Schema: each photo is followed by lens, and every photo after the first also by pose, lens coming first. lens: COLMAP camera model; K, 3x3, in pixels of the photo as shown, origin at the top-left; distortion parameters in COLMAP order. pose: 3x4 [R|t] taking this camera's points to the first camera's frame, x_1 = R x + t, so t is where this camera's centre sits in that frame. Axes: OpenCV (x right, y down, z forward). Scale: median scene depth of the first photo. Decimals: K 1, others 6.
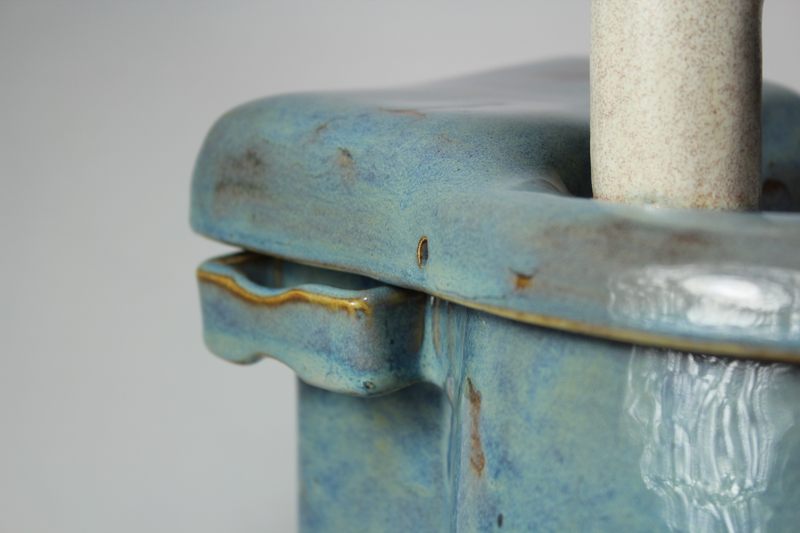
lens RADIAL K [[1648.5, 0, 401.4], [0, 1648.5, 267.9], [0, 0, 1]] dist [0.067703, 0.000000]
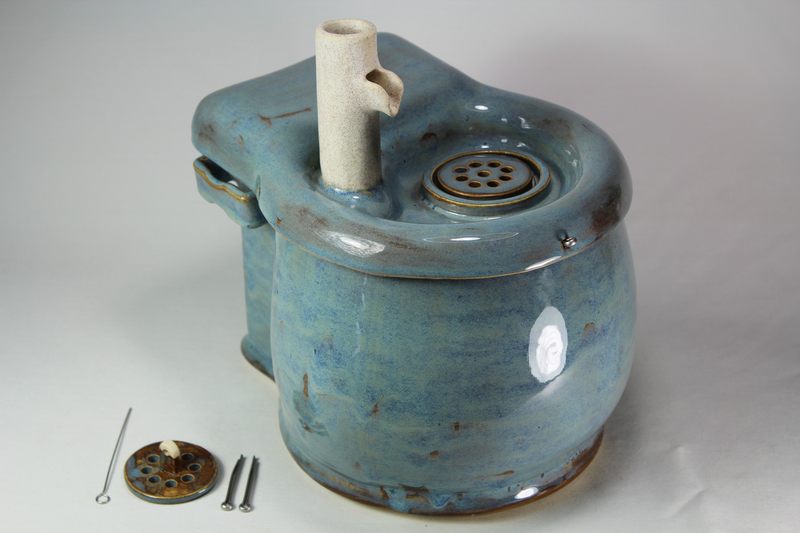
lens RADIAL K [[1648.5, 0, 394.1], [0, 1648.5, 250.1], [0, 0, 1]] dist [0.067703, 0.000000]
pose [[0.991406, 0.052540, -0.119804, 0.524880], [-0.010572, 0.944988, 0.326934, -0.753456], [0.130391, -0.322858, 0.937423, -1.460112]]
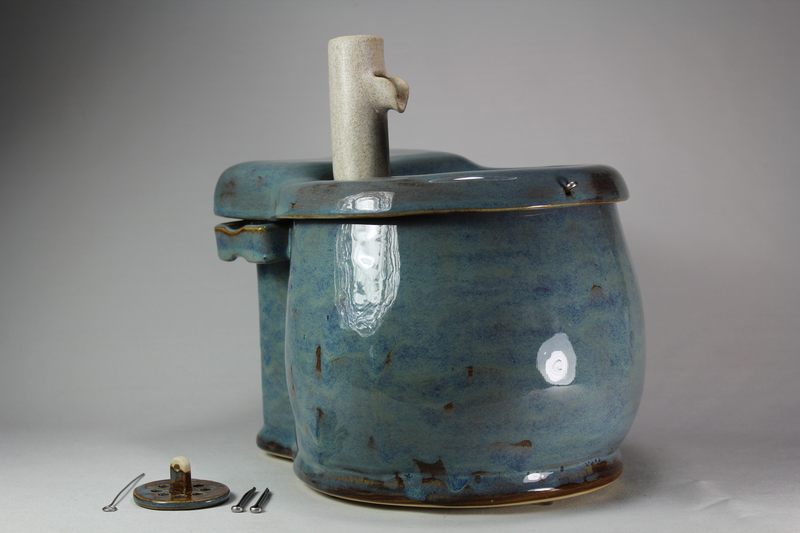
lens RADIAL K [[1512.3, 0, 401.8], [0, 1512.3, 263.8], [0, 0, 1]] dist [0.038277, 0.000000]
pose [[0.990497, -0.027619, -0.134733, 0.541393], [0.013402, 0.994349, -0.105310, 0.345901], [0.136880, 0.102504, 0.985270, -1.459262]]
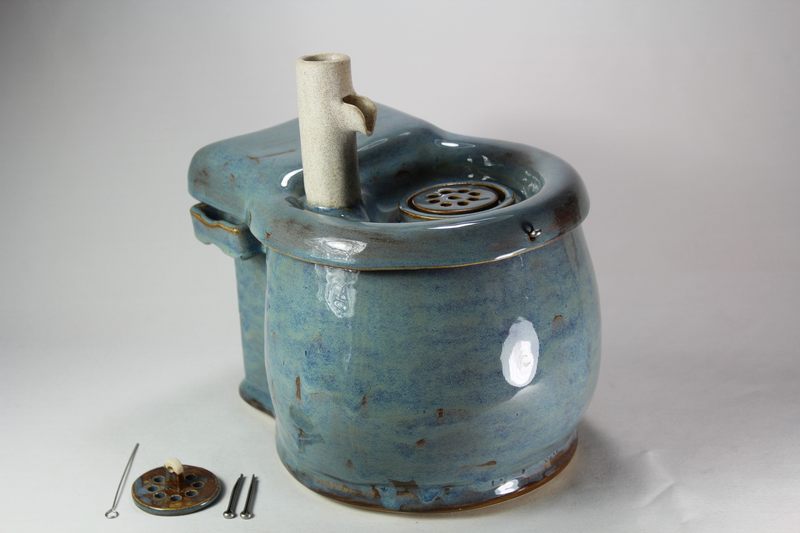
lens RADIAL K [[1442.3, 0, 399.1], [0, 1442.3, 259.5], [0, 0, 1]] dist [0.016122, 0.000000]
pose [[0.993871, -0.009684, -0.110125, 0.526460], [0.029710, 0.982905, 0.181700, -0.372141], [0.106483, -0.183858, 0.977168, -1.436187]]
